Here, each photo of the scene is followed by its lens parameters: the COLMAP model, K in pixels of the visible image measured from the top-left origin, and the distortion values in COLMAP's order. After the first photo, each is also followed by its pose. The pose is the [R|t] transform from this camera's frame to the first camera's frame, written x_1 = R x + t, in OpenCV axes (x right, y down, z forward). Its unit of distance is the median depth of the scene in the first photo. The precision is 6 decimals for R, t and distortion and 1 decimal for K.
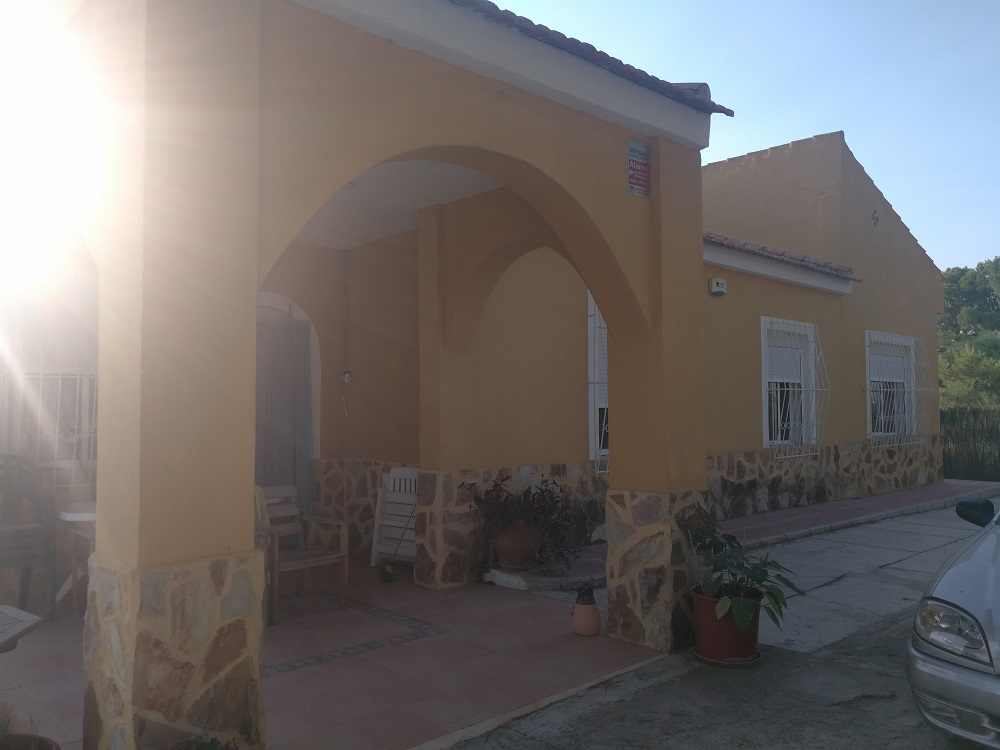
lens RADIAL K [[785.1, 0, 500.0], [0, 785.1, 375.0], [0, 0, 1]] dist [0.003902, -0.009977]
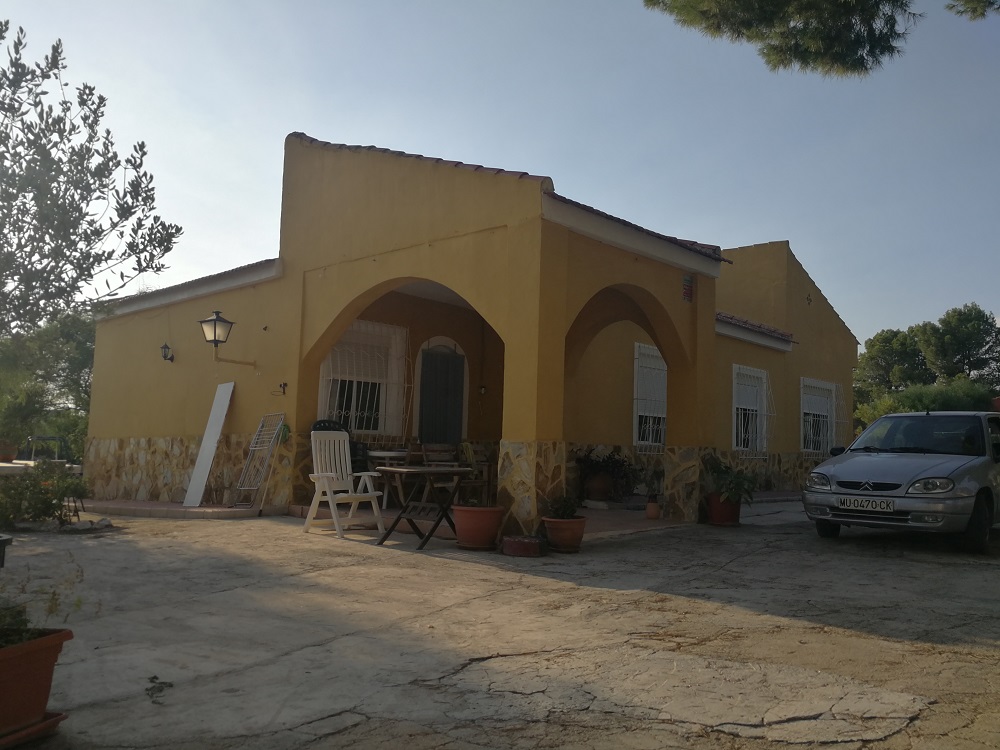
lens RADIAL K [[786.3, 0, 500.3], [0, 786.3, 381.0], [0, 0, 1]] dist [0.004316, -0.002066]
pose [[0.997510, 0.039278, 0.058577, -0.210287], [-0.036631, 0.998288, -0.045606, 0.045557], [-0.060268, 0.043347, 0.997241, -0.504761]]
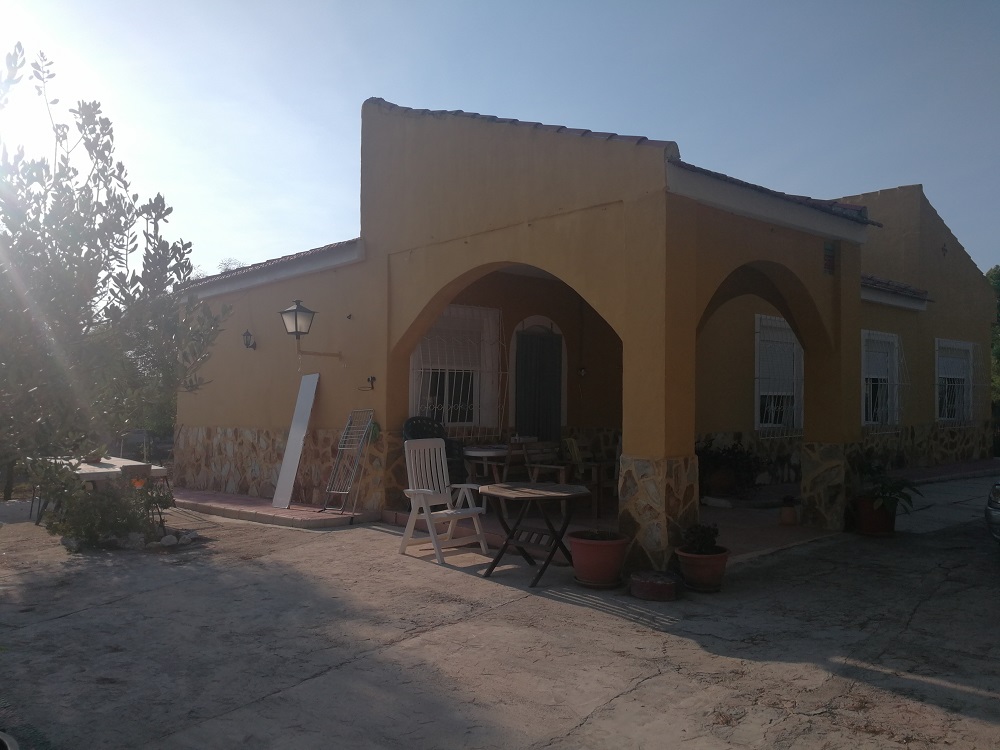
lens RADIAL K [[785.1, 0, 500.0], [0, 785.1, 375.0], [0, 0, 1]] dist [0.003902, -0.009977]
pose [[0.999019, 0.013968, -0.042026, -0.238987], [-0.013225, 0.999752, 0.017913, -0.012412], [0.042266, -0.017339, 0.998956, -0.394049]]
